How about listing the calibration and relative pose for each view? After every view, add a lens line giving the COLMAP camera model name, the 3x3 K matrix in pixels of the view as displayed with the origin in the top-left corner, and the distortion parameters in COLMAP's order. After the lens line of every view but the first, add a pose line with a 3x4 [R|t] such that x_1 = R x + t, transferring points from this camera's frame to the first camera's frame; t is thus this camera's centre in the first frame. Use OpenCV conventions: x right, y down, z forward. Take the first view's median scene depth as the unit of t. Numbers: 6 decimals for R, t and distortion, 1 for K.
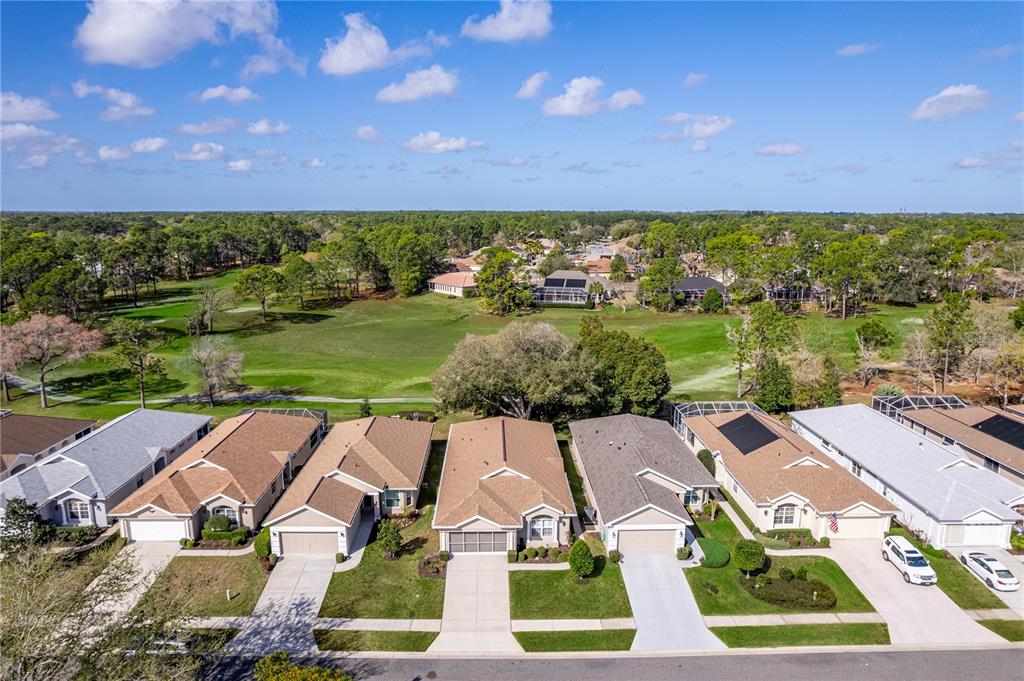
lens RADIAL K [[658.9, 0, 509.9], [0, 658.9, 333.5], [0, 0, 1]] dist [-0.075326, 0.068270]
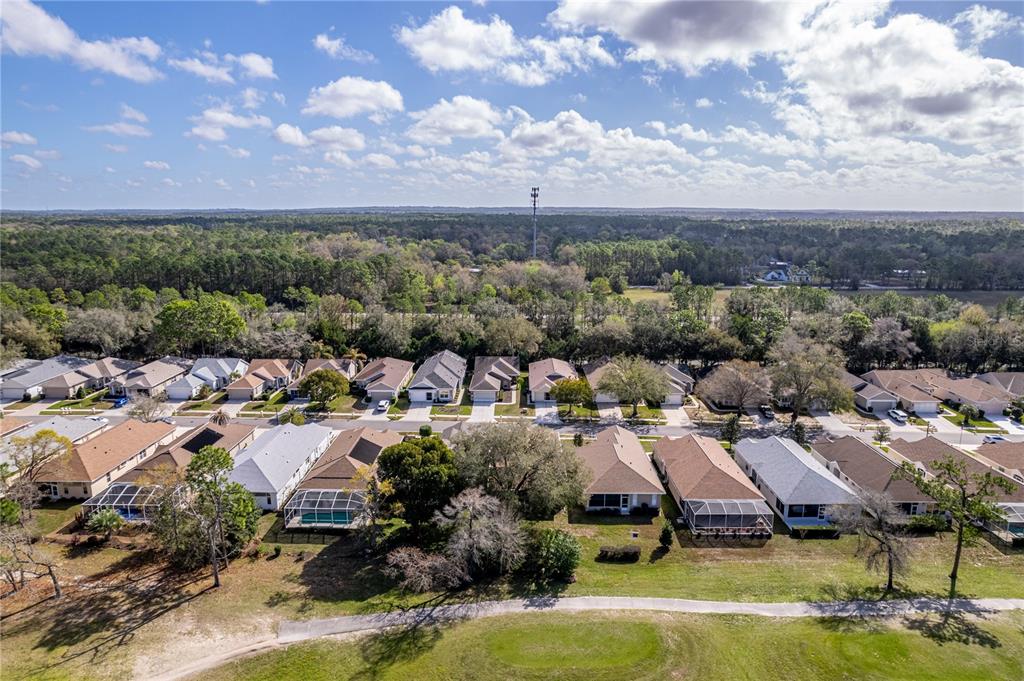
lens RADIAL K [[658.9, 0, 505.0], [0, 658.9, 342.3], [0, 0, 1]] dist [-0.075326, 0.068270]
pose [[-0.998982, -0.012550, 0.043328, -0.026724], [0.004735, 0.926040, 0.377396, -0.810855], [-0.044860, 0.377217, -0.925038, 2.847415]]
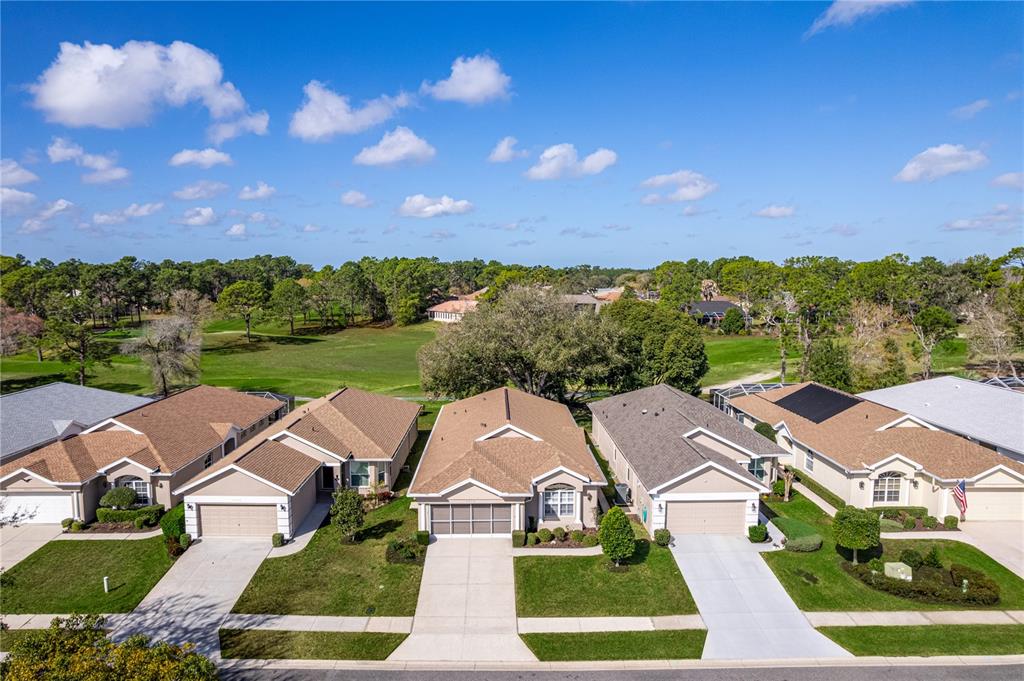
lens RADIAL K [[658.9, 0, 509.1], [0, 658.9, 332.5], [0, 0, 1]] dist [-0.075326, 0.068270]
pose [[0.999965, -0.002448, -0.008026, -0.000570], [0.001650, 0.995189, -0.097957, 0.179421], [0.008228, 0.097940, 0.995158, 0.256284]]
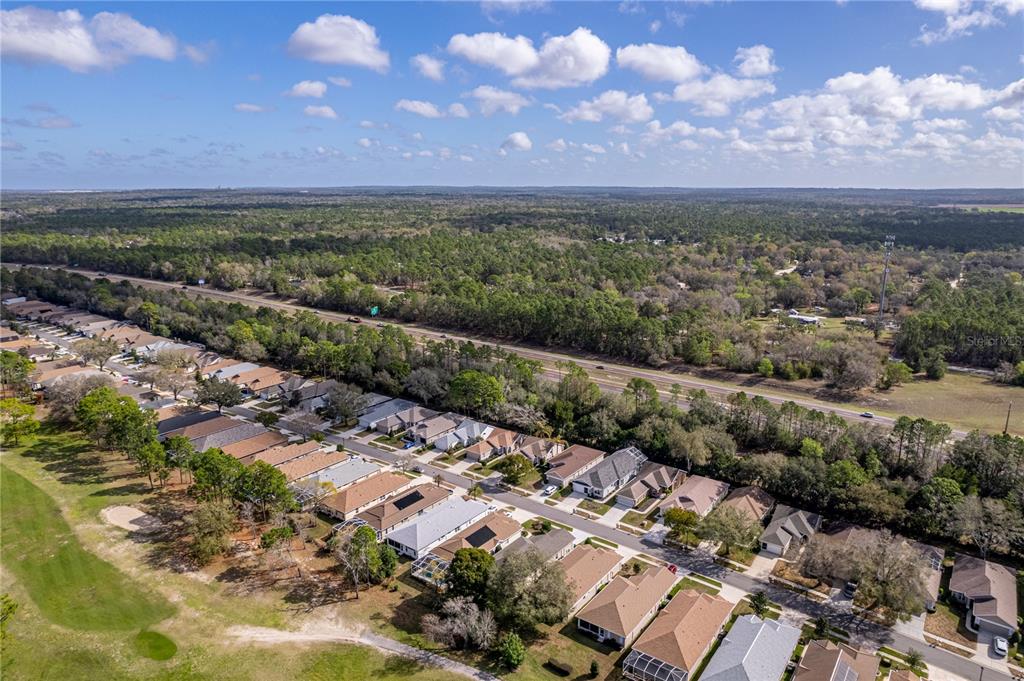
lens RADIAL K [[658.9, 0, 516.7], [0, 658.9, 355.2], [0, 0, 1]] dist [-0.075326, 0.068270]
pose [[-0.789866, -0.158550, 0.592430, -1.281105], [0.109960, 0.913737, 0.391145, -1.679693], [-0.603341, 0.374096, -0.704295, 2.901610]]
